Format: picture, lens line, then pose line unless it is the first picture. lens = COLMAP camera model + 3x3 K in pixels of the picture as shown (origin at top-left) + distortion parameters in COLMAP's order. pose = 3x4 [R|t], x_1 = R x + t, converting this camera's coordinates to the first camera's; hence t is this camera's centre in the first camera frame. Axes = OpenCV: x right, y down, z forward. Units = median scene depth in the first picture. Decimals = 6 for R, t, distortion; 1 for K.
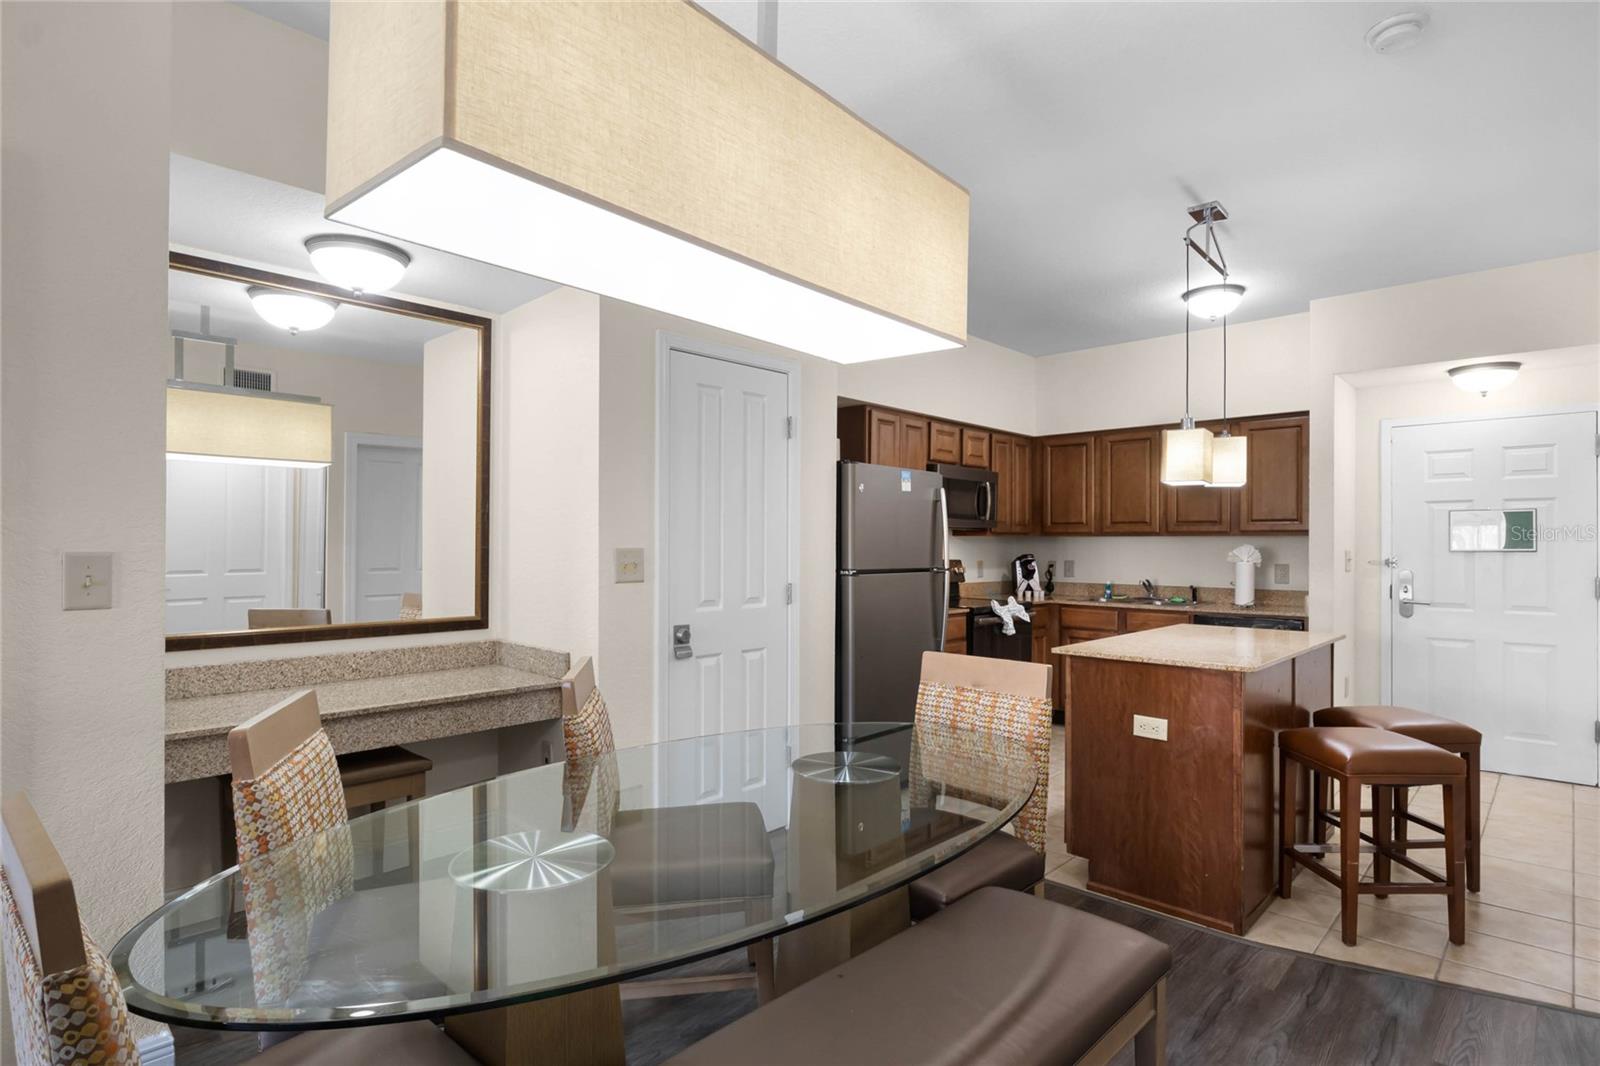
lens RADIAL K [[824.4, 0, 800.1], [0, 824.4, 537.5], [0, 0, 1]] dist [-0.009031, 0.000735]
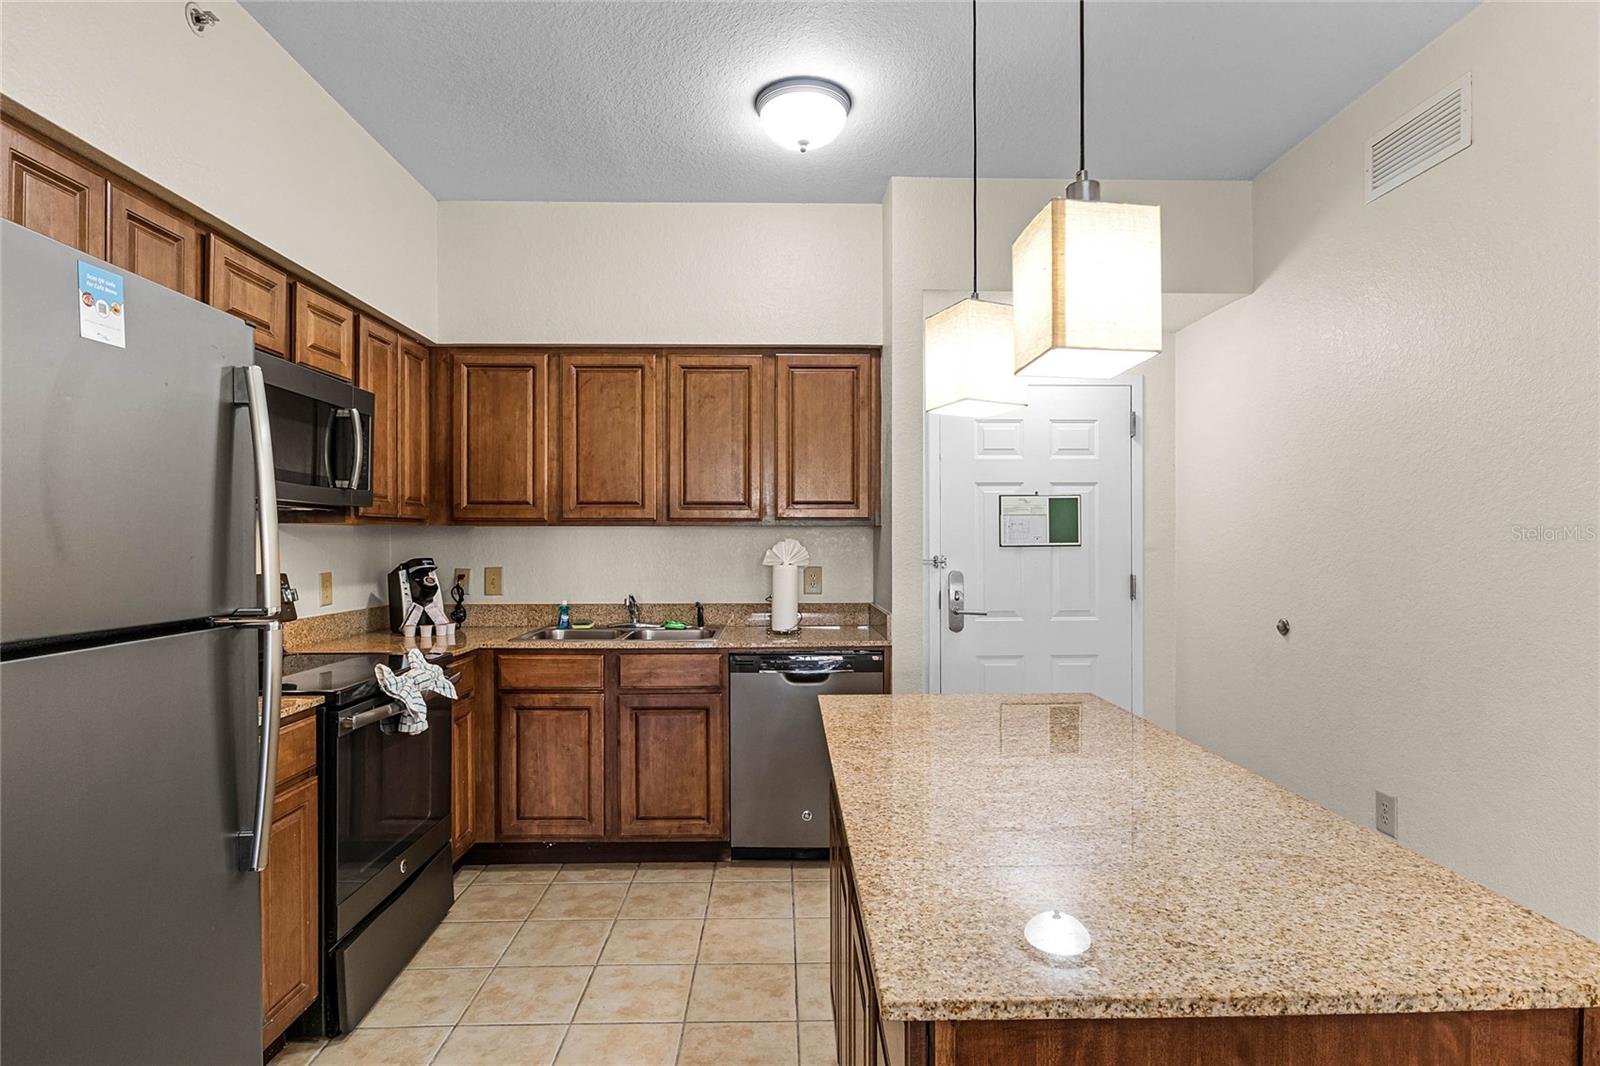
lens RADIAL K [[824.4, 0, 803.2], [0, 824.4, 542.9], [0, 0, 1]] dist [-0.009031, 0.000735]
pose [[0.706490, -0.006585, 0.707693, 0.076750], [-0.001055, 0.999946, 0.010358, 0.004664], [-0.707722, -0.008065, 0.706445, 0.493046]]
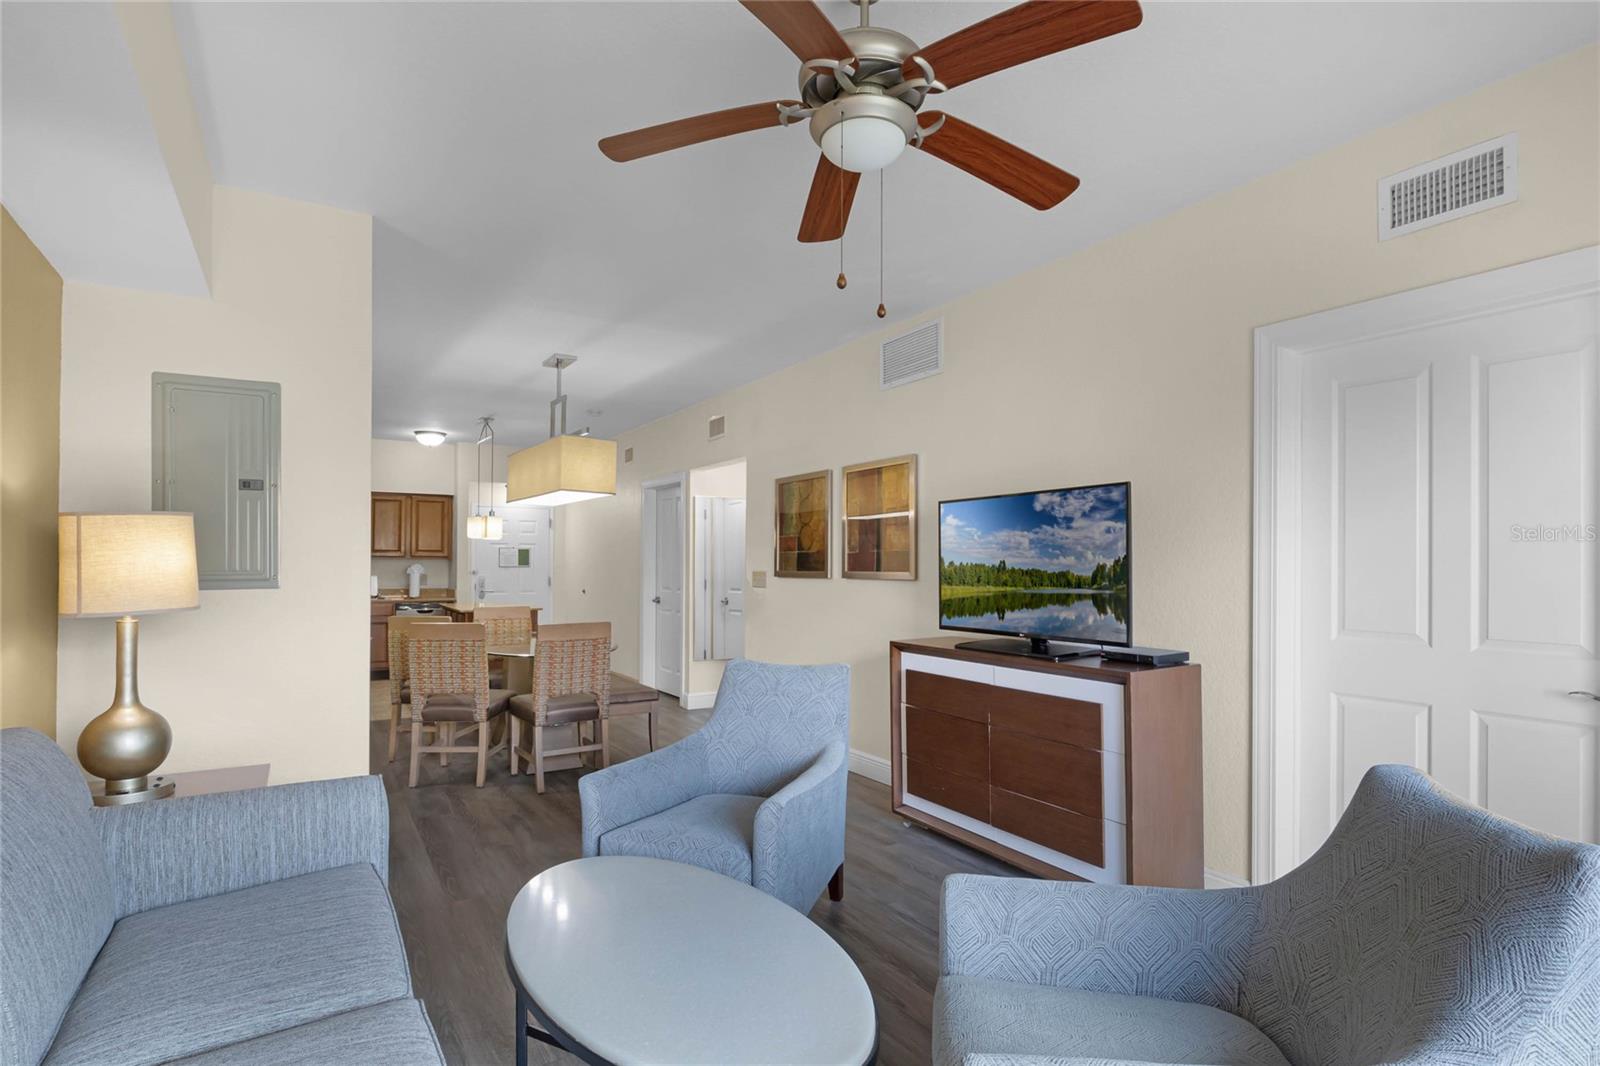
lens RADIAL K [[824.4, 0, 808.3], [0, 824.4, 556.9], [0, 0, 1]] dist [-0.009031, 0.000735]
pose [[0.249918, 0.005283, 0.968253, -0.955383], [-0.008942, 0.999955, -0.003148, -0.008246], [-0.968226, -0.007871, 0.249954, -0.284825]]
